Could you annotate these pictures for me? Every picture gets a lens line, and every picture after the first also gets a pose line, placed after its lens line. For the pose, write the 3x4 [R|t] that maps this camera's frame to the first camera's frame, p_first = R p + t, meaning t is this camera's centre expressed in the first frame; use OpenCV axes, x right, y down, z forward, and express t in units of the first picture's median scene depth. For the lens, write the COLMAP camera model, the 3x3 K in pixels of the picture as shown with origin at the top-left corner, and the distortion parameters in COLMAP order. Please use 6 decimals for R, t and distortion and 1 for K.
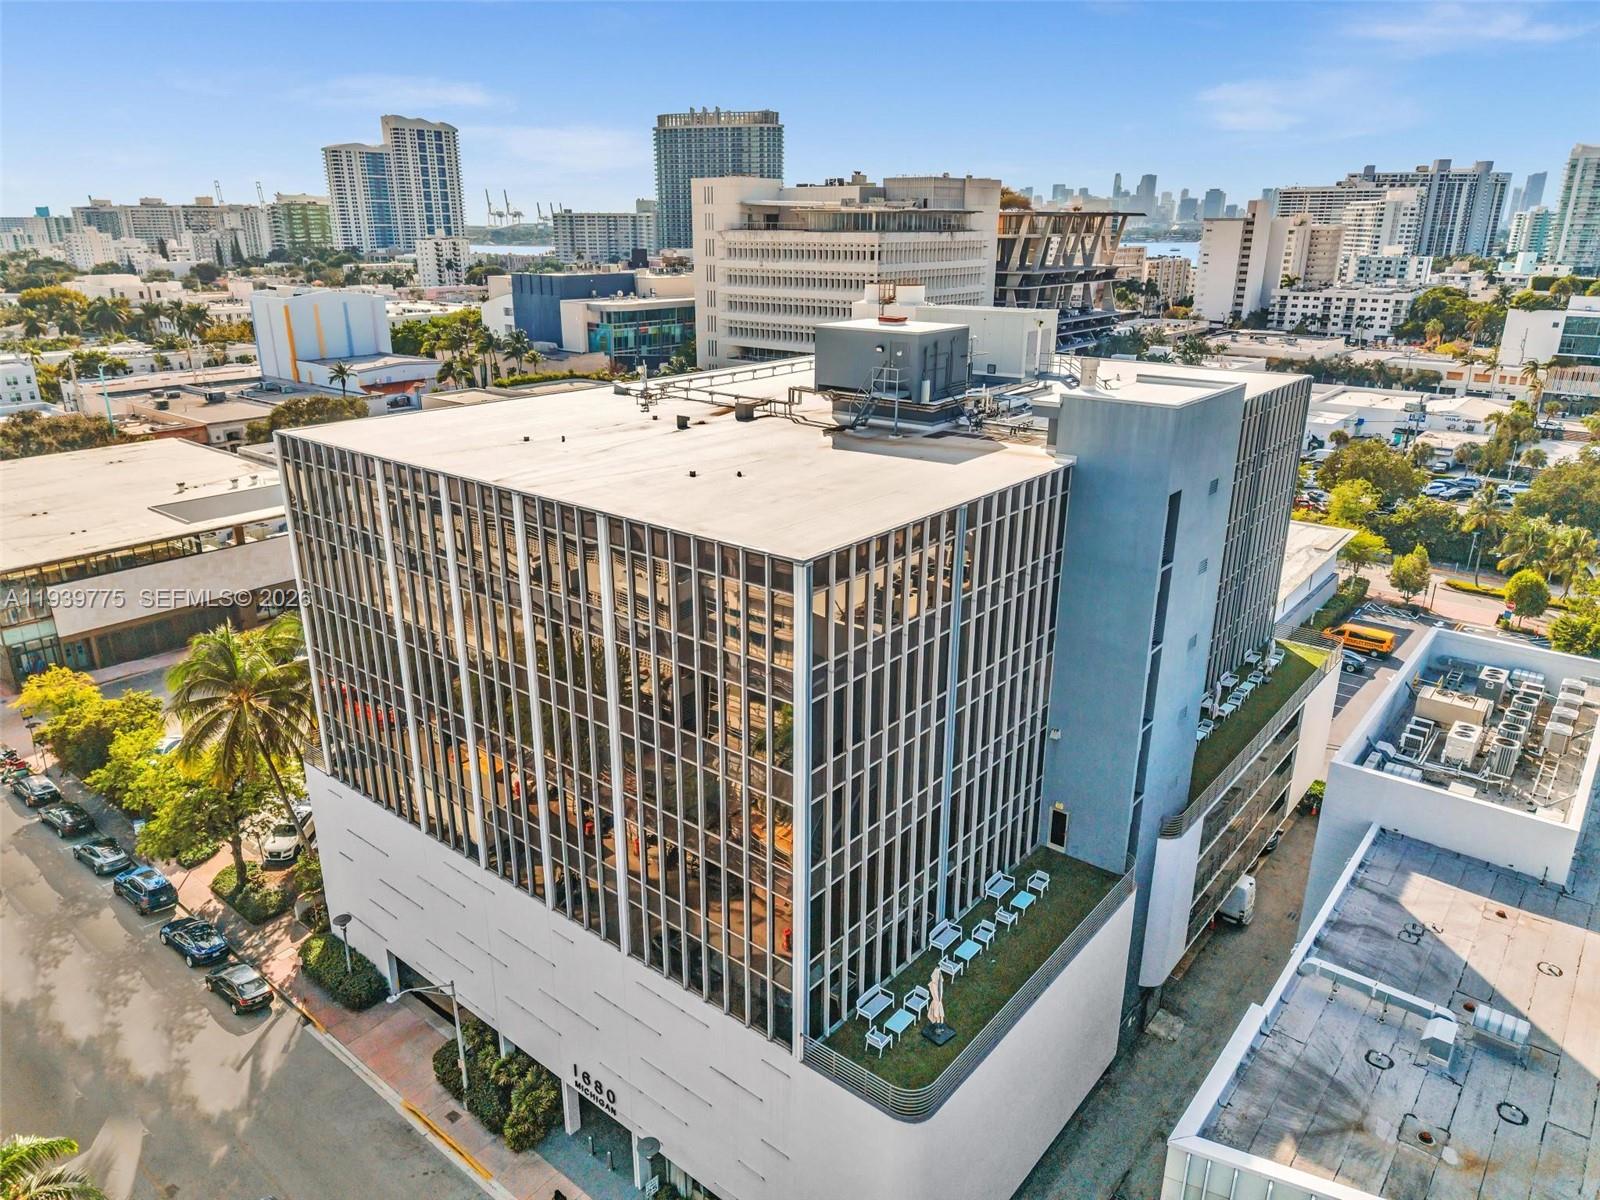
lens RADIAL K [[1081.6, 0, 794.6], [0, 1081.6, 594.2], [0, 0, 1]] dist [0.024249, -0.021222]
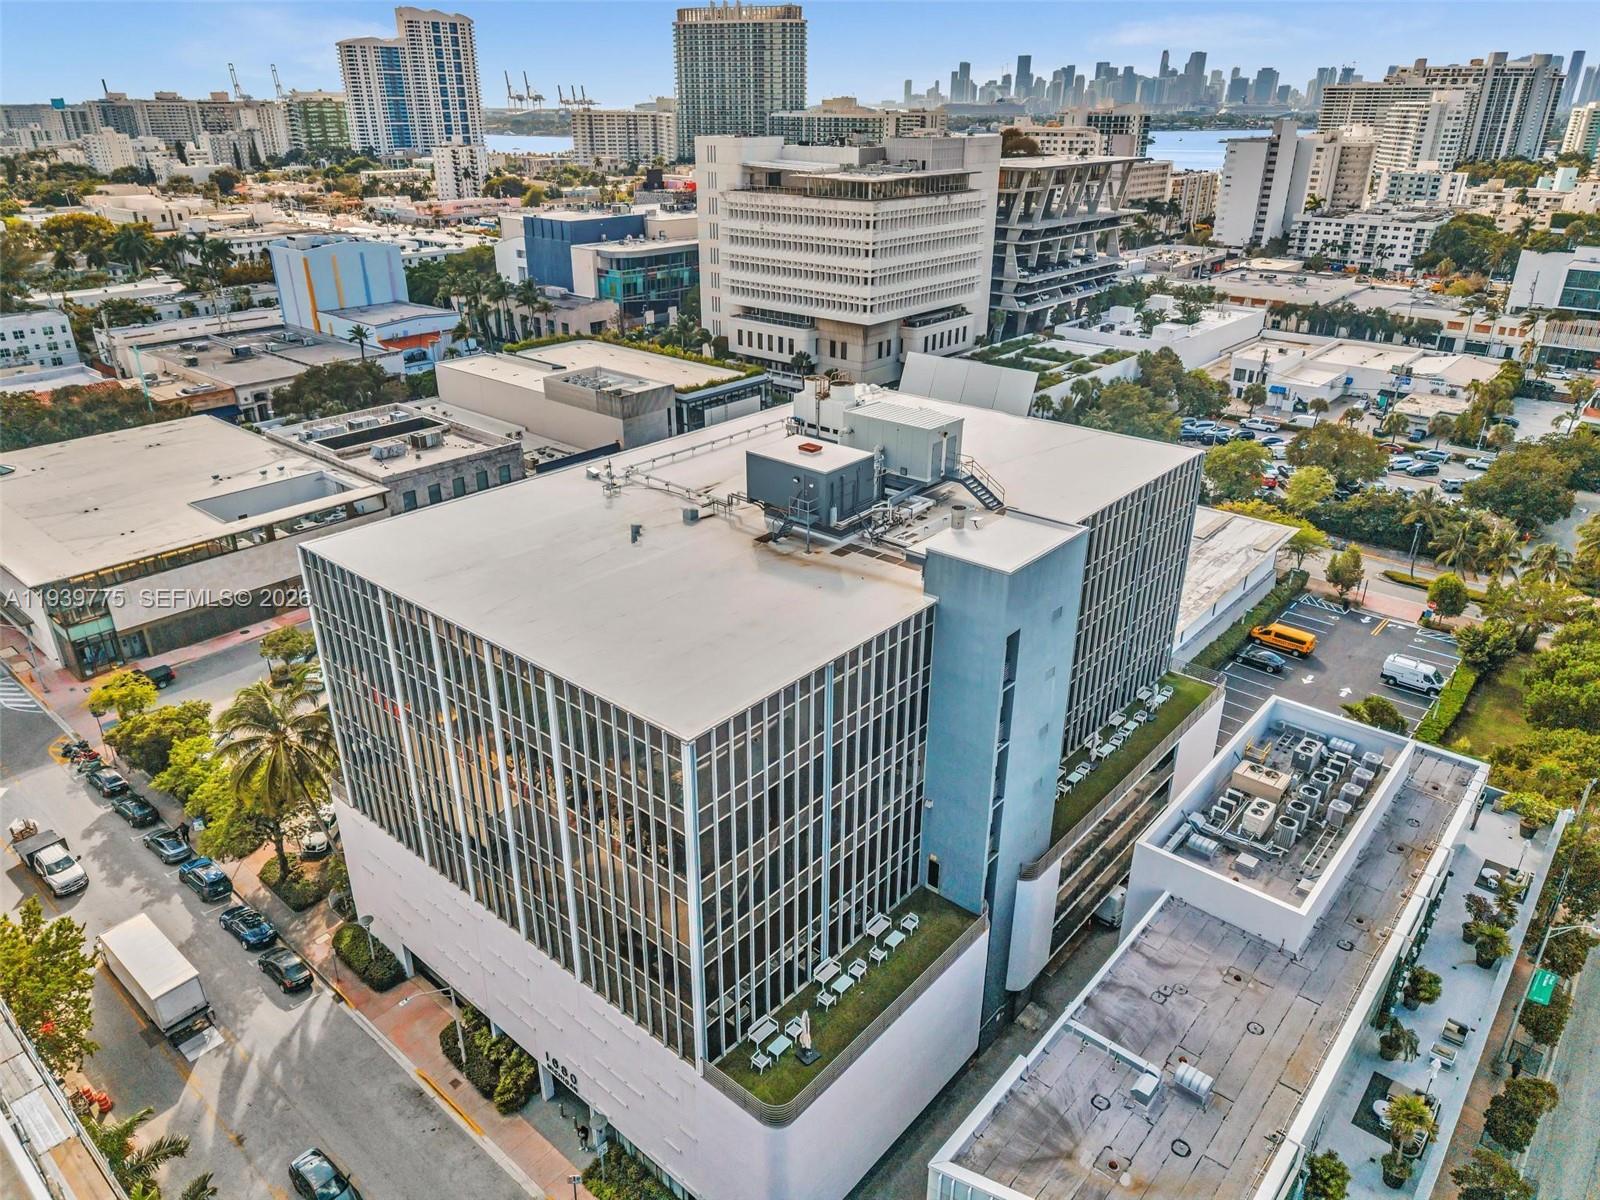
lens RADIAL K [[1081.6, 0, 795.0], [0, 1081.6, 597.6], [0, 0, 1]] dist [0.024249, -0.021222]
pose [[0.999660, 0.010915, -0.023678, 0.073716], [-0.008525, 0.995072, 0.098787, -0.146916], [0.024640, -0.098551, 0.994827, -0.137874]]
